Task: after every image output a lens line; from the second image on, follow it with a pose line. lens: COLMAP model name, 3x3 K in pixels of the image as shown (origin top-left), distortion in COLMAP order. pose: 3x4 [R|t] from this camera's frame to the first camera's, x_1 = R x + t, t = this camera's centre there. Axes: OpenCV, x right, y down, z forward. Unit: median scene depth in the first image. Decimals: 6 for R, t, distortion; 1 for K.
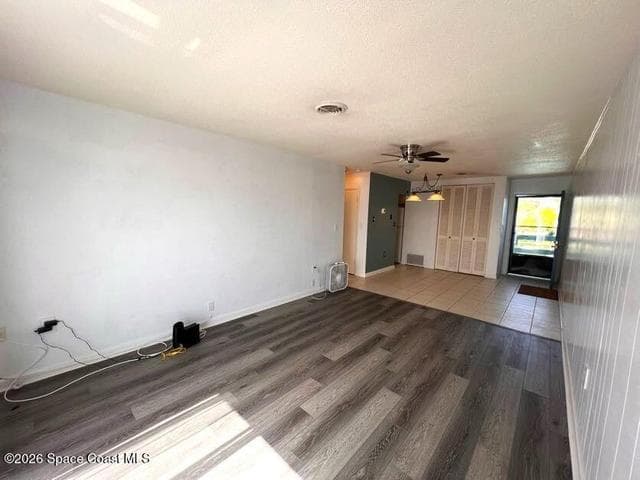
lens RADIAL K [[257.8, 0, 320.0], [0, 257.8, 240.0], [0, 0, 1]] dist [-0.000431, 0.000117]
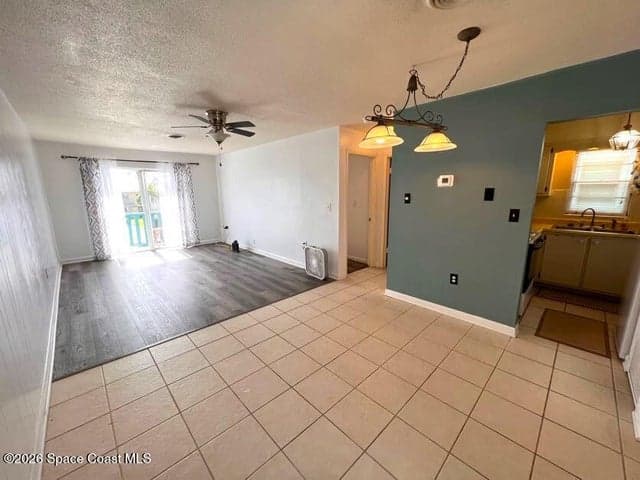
lens RADIAL K [[257.8, 0, 320.0], [0, 257.8, 240.0], [0, 0, 1]] dist [-0.000431, 0.000117]
pose [[-0.079320, 0.165978, -0.982934, 1.448053], [-0.100343, 0.979703, 0.173530, -0.135146], [0.991786, 0.112395, -0.061055, 1.652395]]
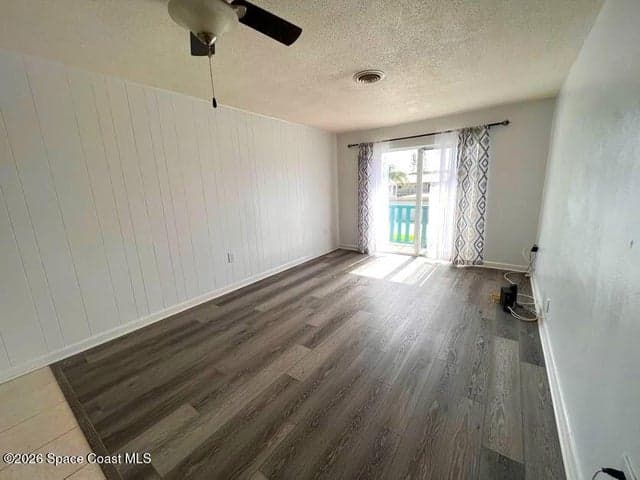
lens RADIAL K [[251.9, 0, 319.3], [0, 251.9, 242.8], [0, 0, 1]] dist [-0.000381, -0.000025]
pose [[-0.994943, 0.029649, -0.095967, 0.271263], [-0.002177, 0.948852, 0.315714, -0.125164], [0.100419, 0.314327, -0.943989, 1.586621]]
